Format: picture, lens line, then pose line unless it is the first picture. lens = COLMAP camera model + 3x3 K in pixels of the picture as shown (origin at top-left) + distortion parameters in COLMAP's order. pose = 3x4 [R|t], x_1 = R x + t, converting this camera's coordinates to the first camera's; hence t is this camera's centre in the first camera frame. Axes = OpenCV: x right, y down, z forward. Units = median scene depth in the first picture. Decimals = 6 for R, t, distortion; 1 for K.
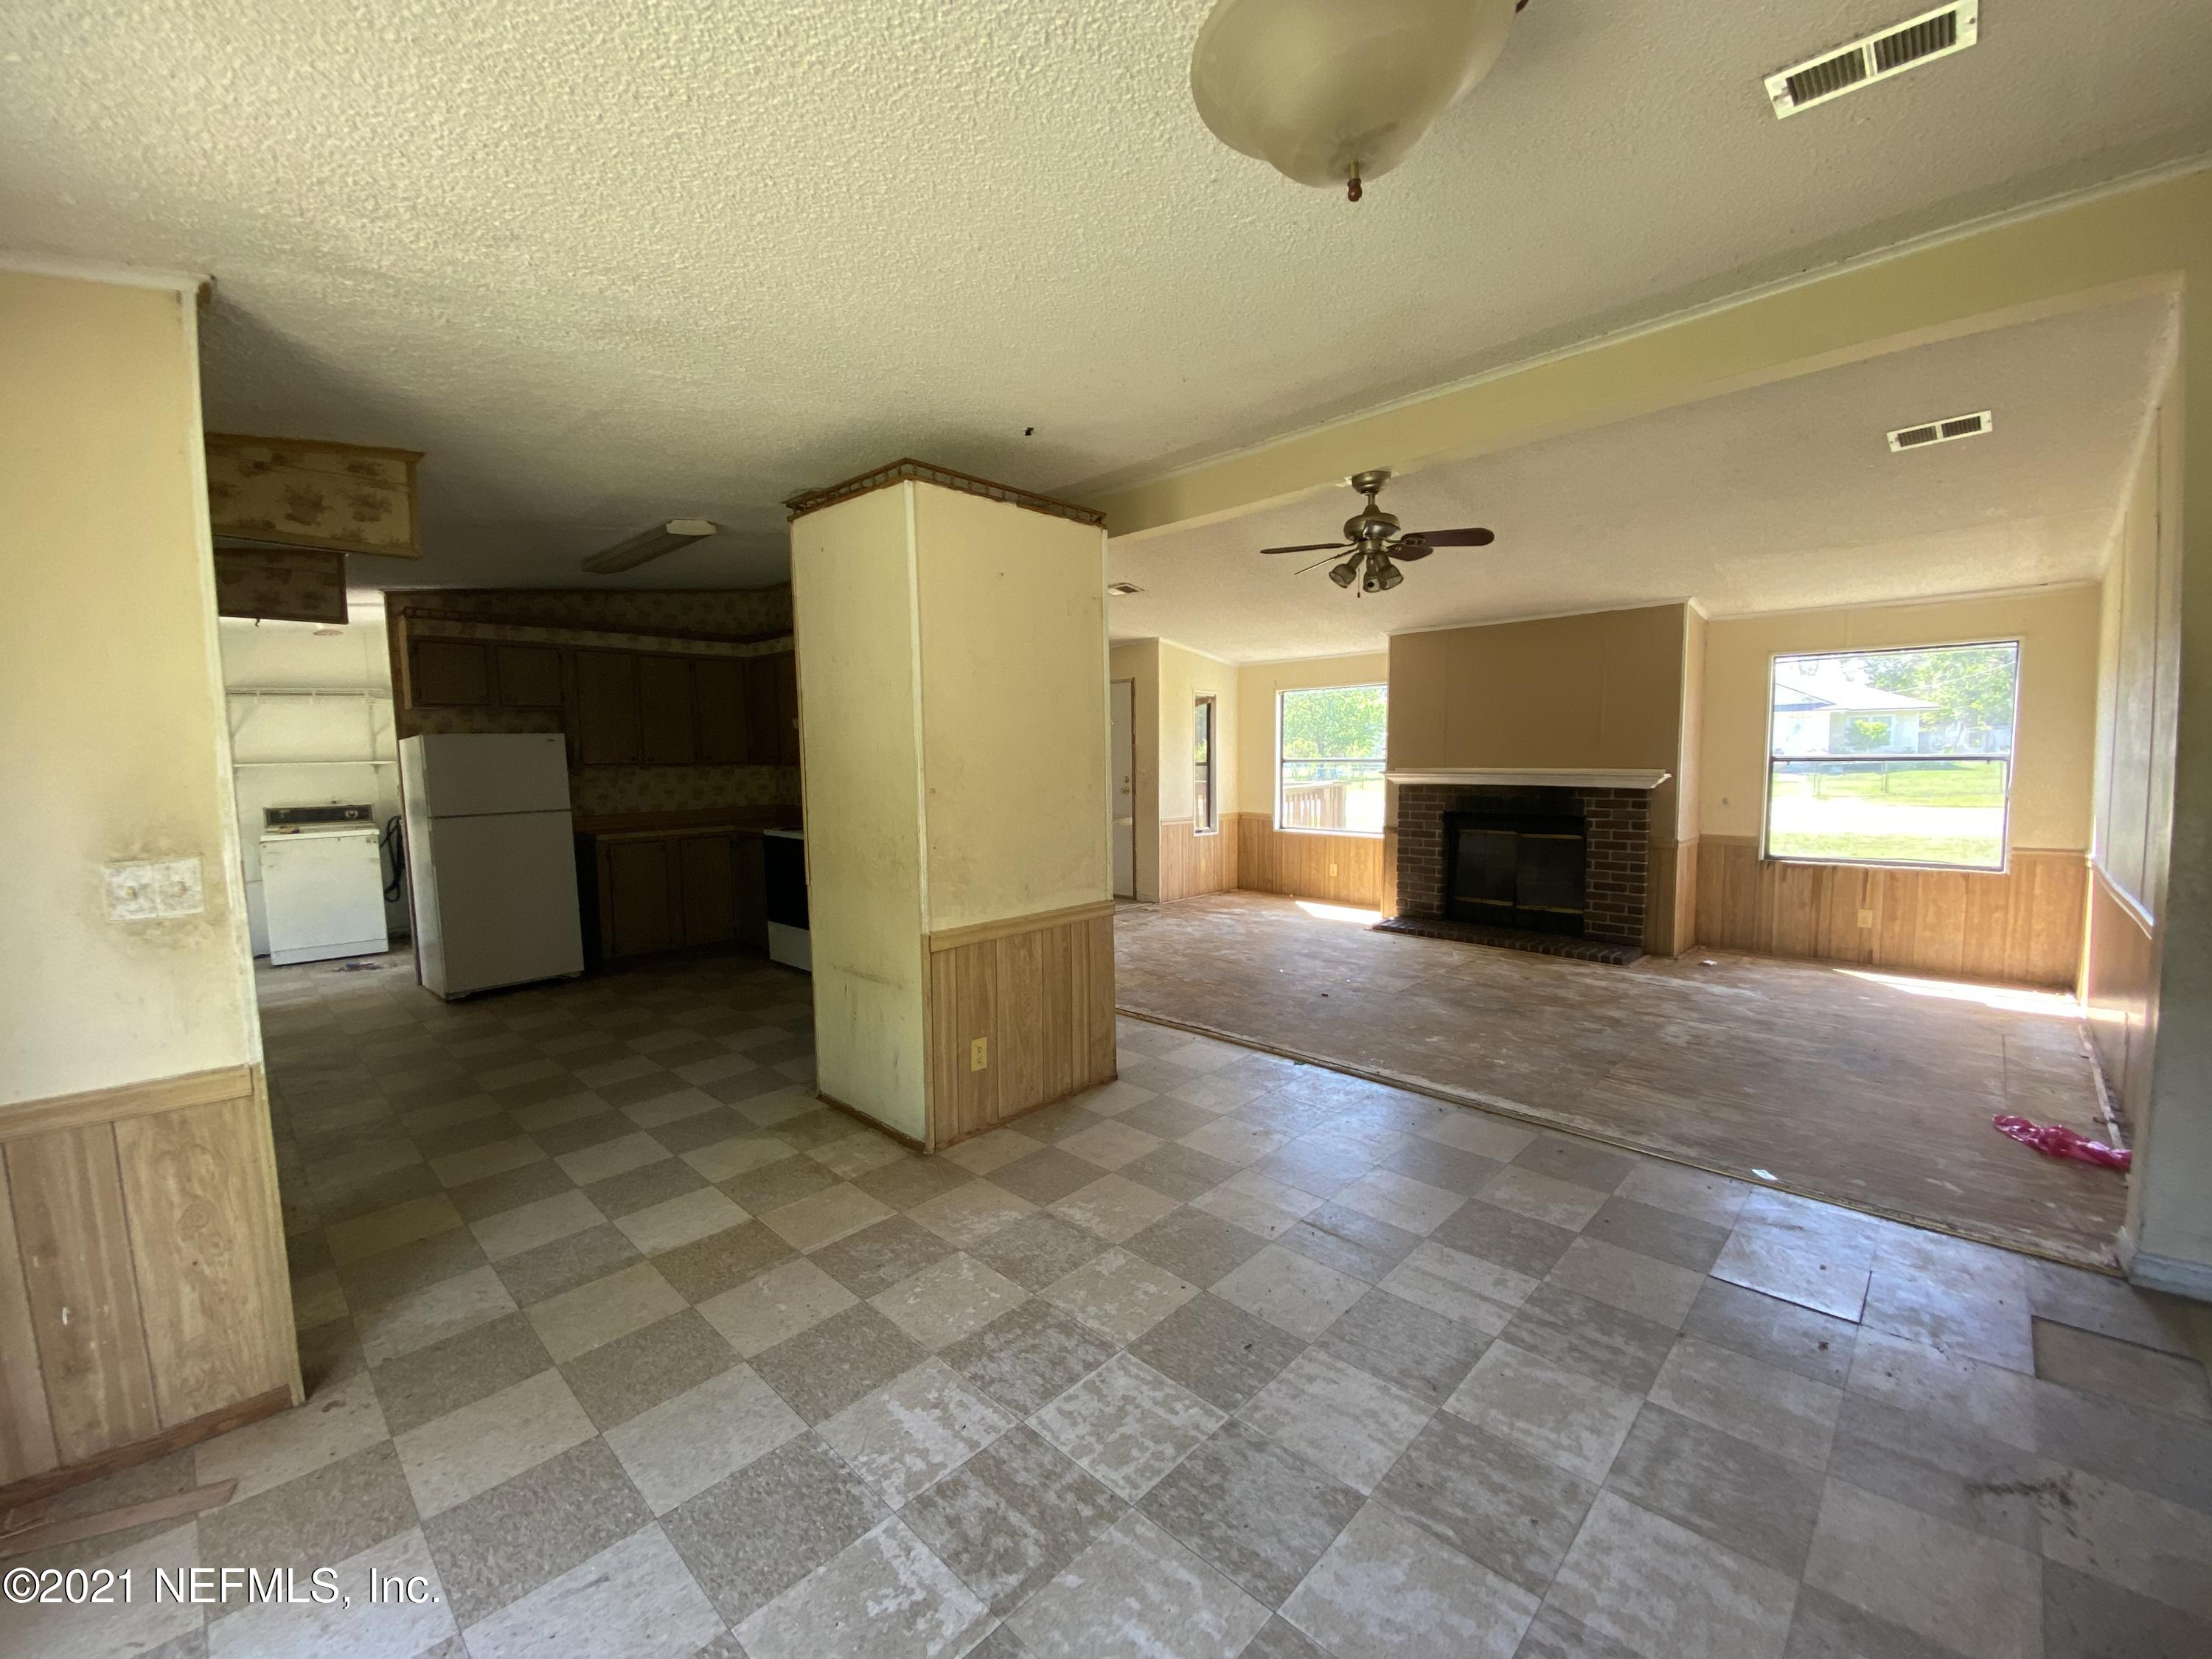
lens RADIAL K [[889.9, 0, 1113.6], [0, 889.9, 842.7], [0, 0, 1]] dist [0.000630, -0.010553]
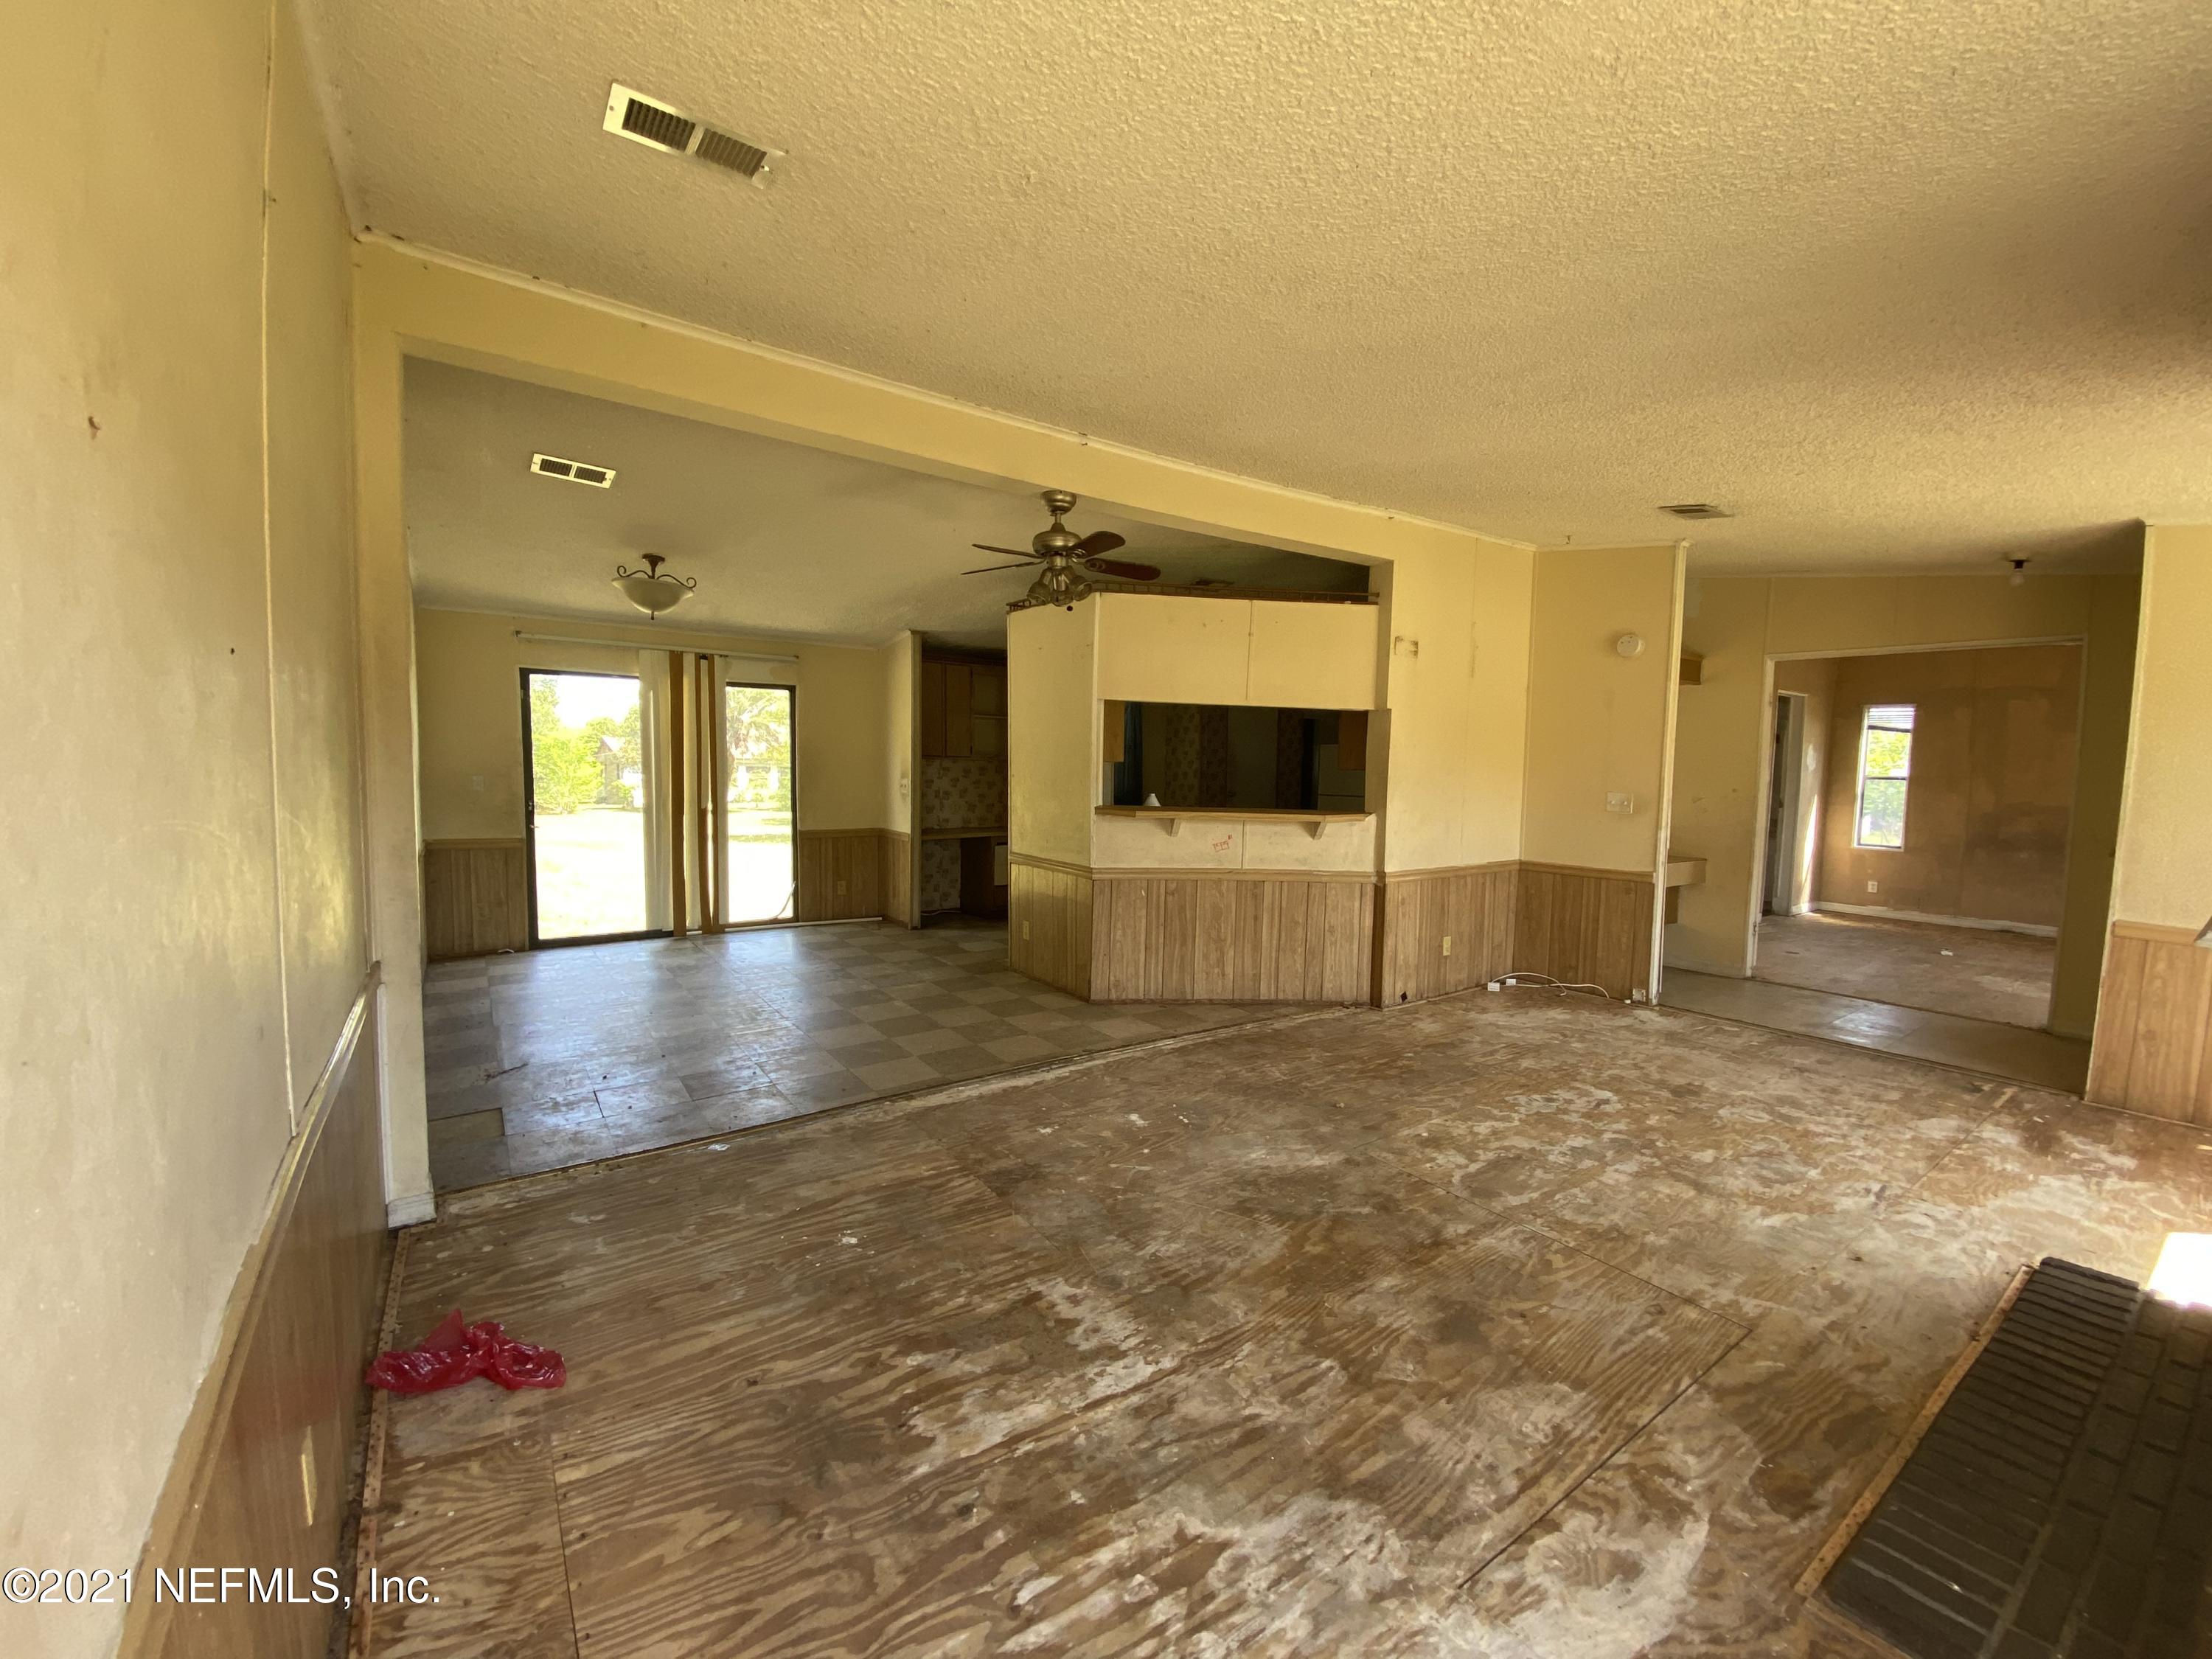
lens RADIAL K [[889.9, 0, 1102.5], [0, 889.9, 814.3], [0, 0, 1]] dist [0.000630, -0.010553]
pose [[-0.178450, 0.070778, -0.981400, 1.248389], [-0.123247, 0.987946, 0.093660, -0.136003], [0.976200, 0.137668, -0.167576, 1.171500]]
